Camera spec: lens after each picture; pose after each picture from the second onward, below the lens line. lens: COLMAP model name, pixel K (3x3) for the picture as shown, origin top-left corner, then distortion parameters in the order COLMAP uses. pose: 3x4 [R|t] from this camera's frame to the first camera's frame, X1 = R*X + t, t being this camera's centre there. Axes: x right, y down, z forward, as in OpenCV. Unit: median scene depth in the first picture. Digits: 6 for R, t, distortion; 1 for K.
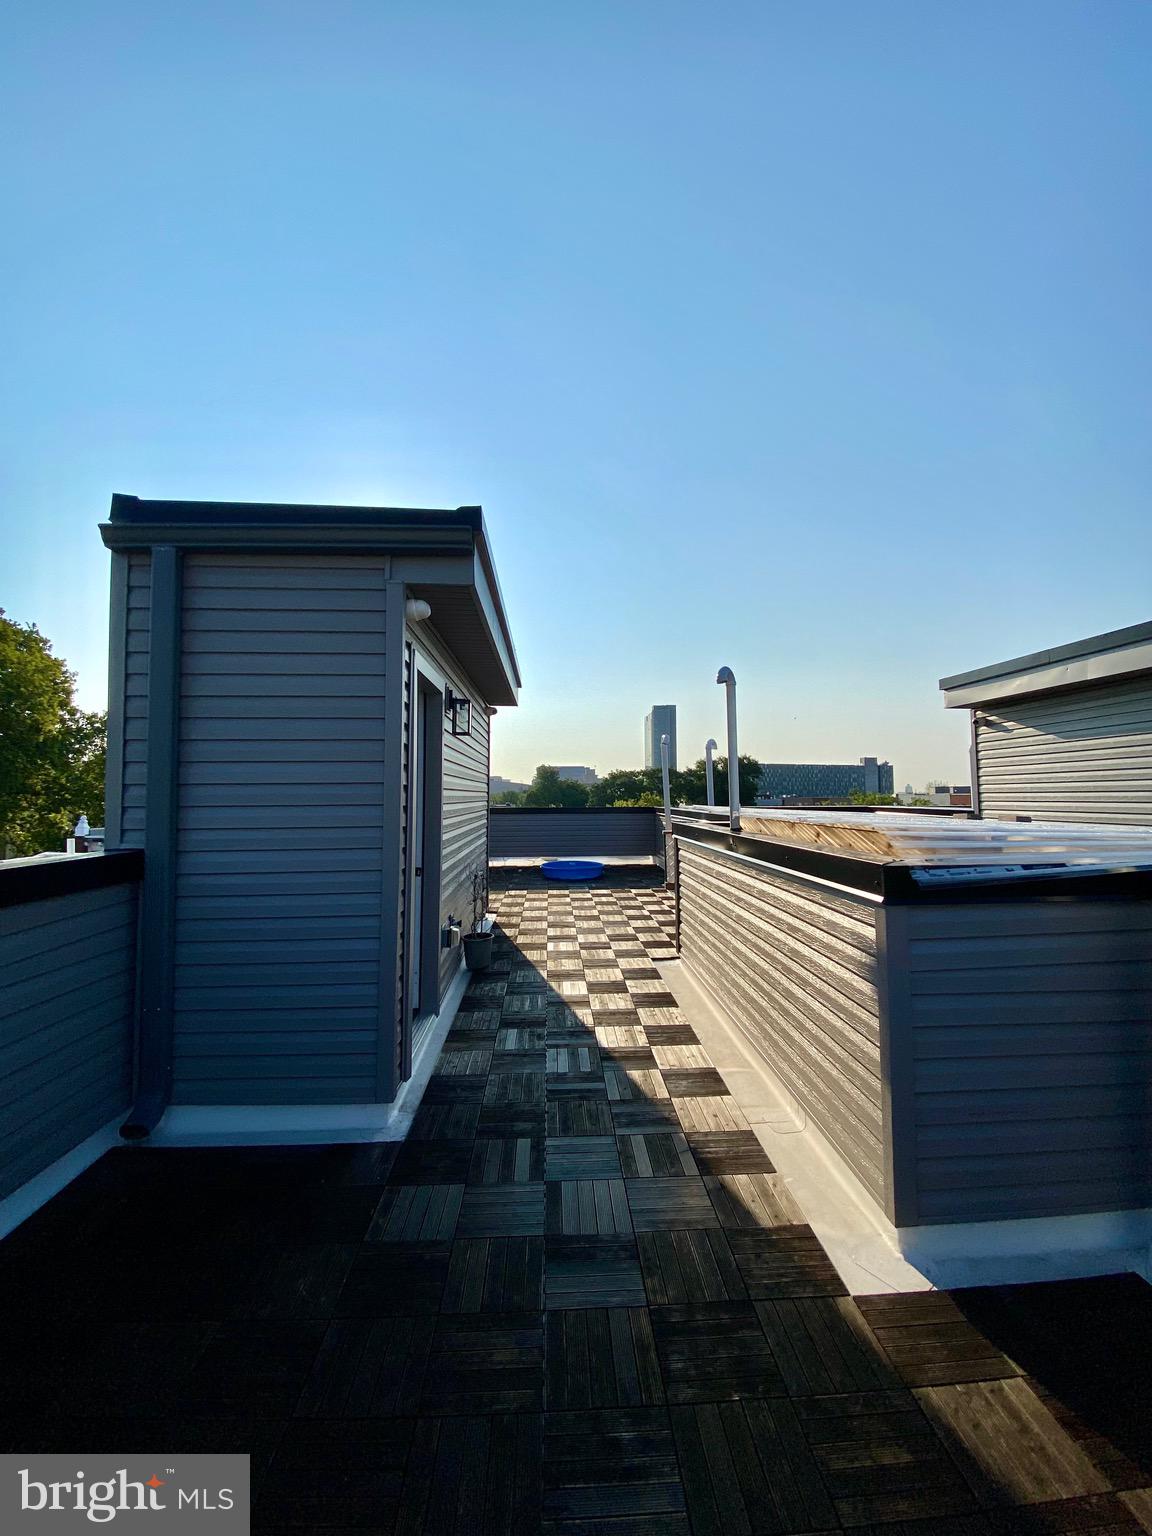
lens RADIAL K [[623.9, 0, 573.4], [0, 623.9, 769.5], [0, 0, 1]] dist [0.033580, -0.028911]
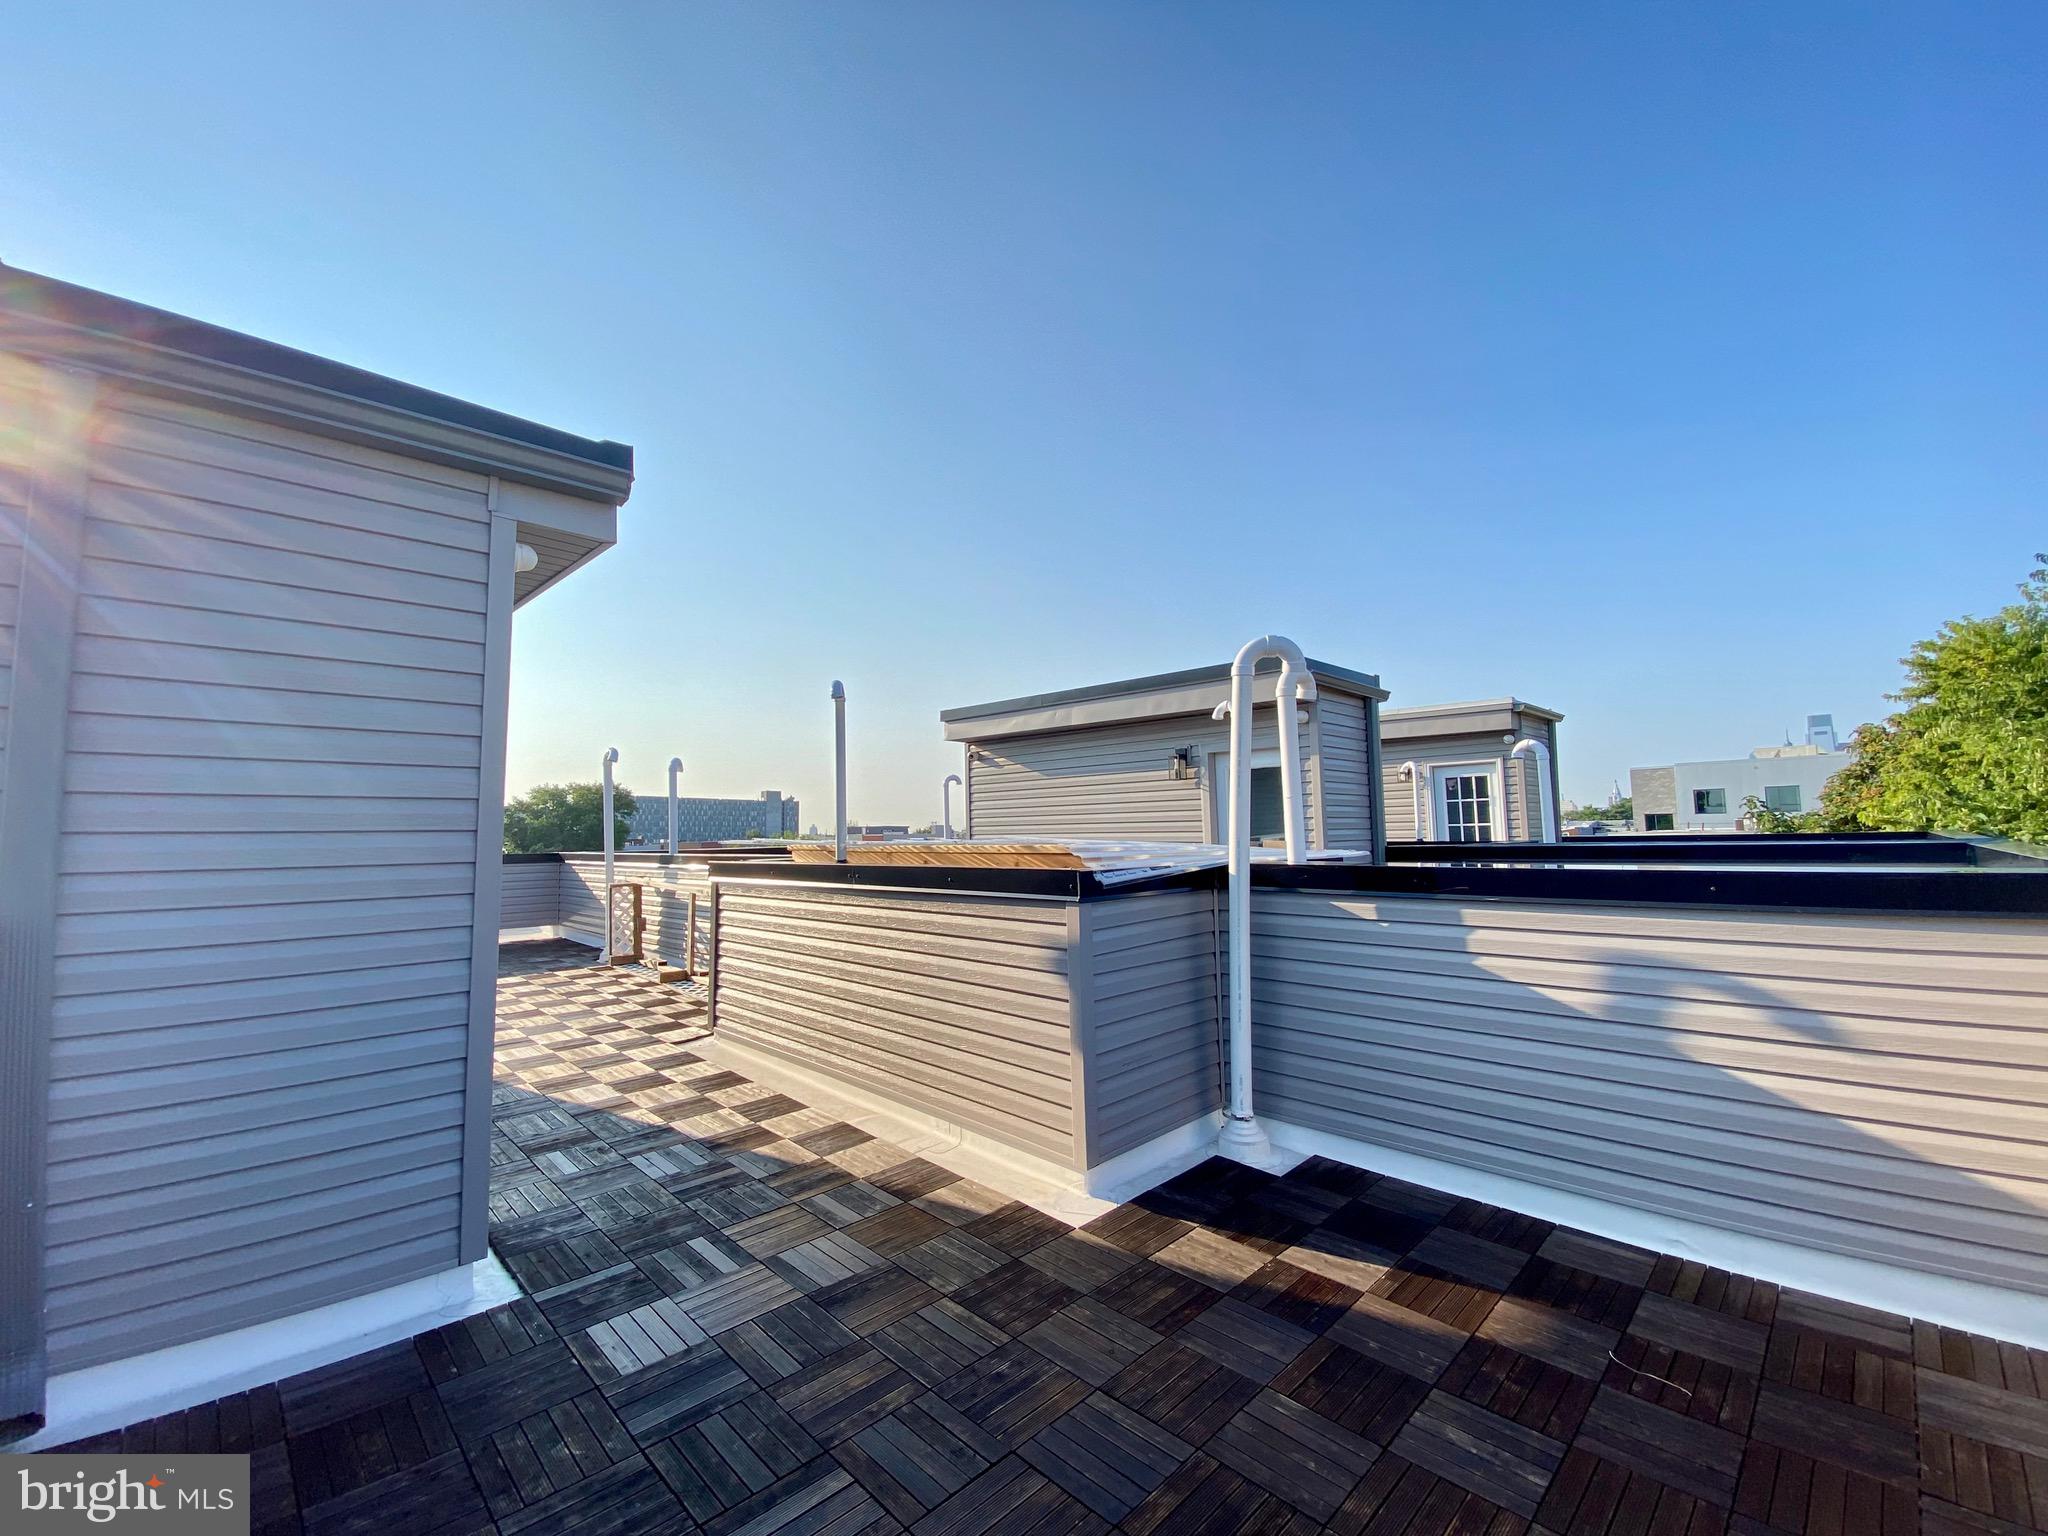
lens RADIAL K [[831.9, 0, 1020.3], [0, 831.9, 766.4], [0, 0, 1]] dist [0.033580, -0.028911]
pose [[0.743280, 0.048807, 0.667197, -0.390410], [-0.017903, 0.998429, -0.053093, 0.021030], [-0.668741, 0.027519, 0.742986, -0.076365]]
